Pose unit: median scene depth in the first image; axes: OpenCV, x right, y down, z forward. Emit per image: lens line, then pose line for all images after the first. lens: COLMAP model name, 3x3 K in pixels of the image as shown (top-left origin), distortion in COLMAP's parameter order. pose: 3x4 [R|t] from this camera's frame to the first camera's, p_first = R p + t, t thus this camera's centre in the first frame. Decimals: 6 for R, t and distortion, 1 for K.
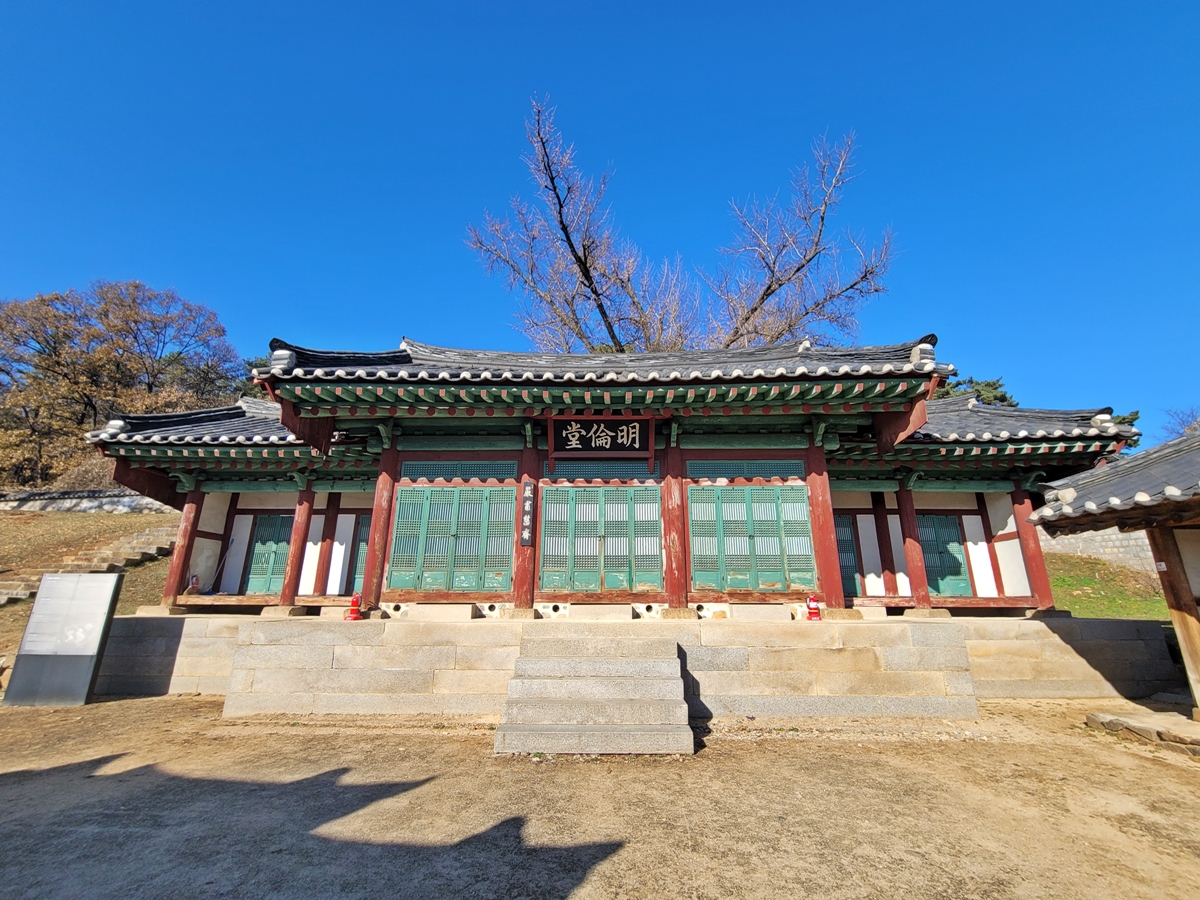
lens RADIAL K [[506.8, 0, 604.2], [0, 506.8, 453.0], [0, 0, 1]] dist [-0.002425, 0.000932]
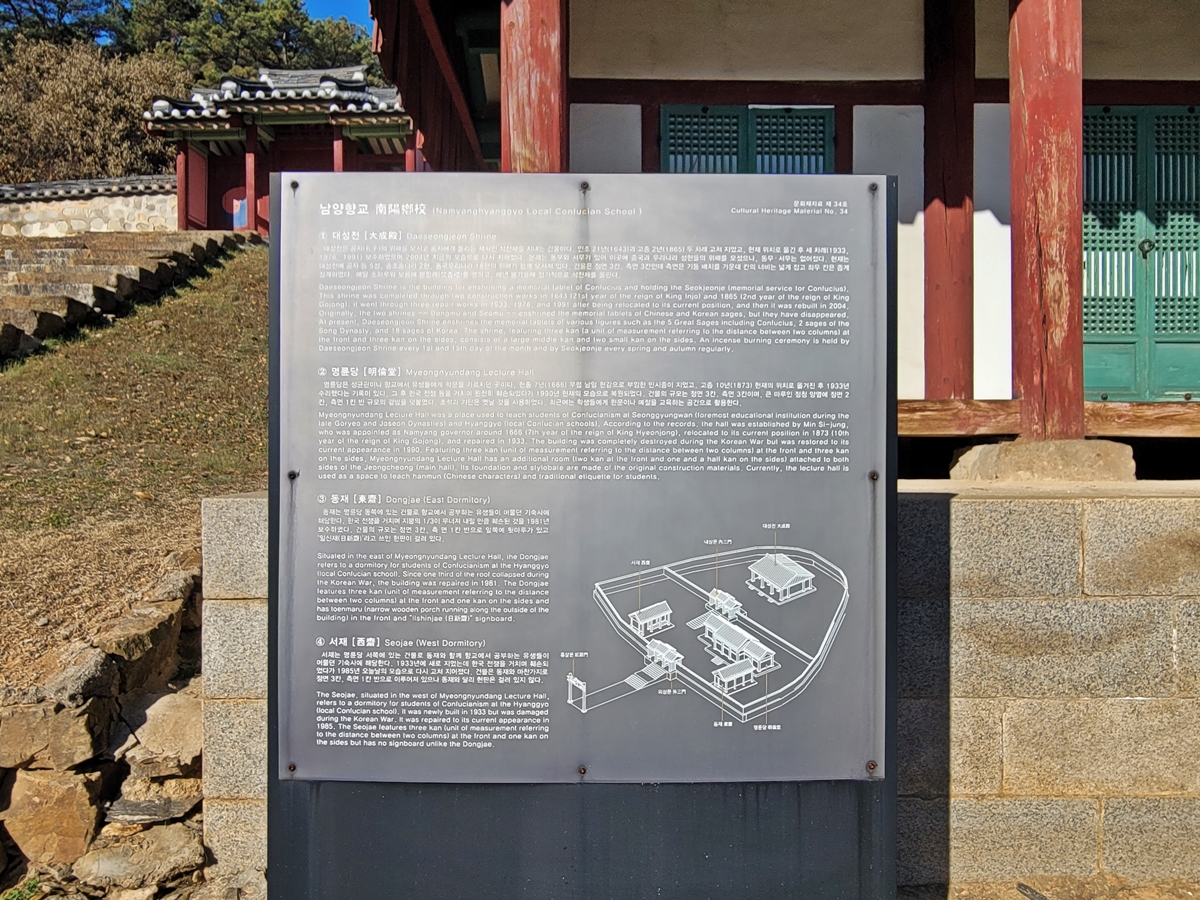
lens RADIAL K [[831.1, 0, 602.7], [0, 831.1, 446.6], [0, 0, 1]] dist [-0.001530, 0.002197]
pose [[0.999359, -0.005321, 0.035412, -1.073296], [-0.004679, 0.961019, 0.276443, 0.254292], [-0.035502, -0.276432, 0.960378, 0.810530]]
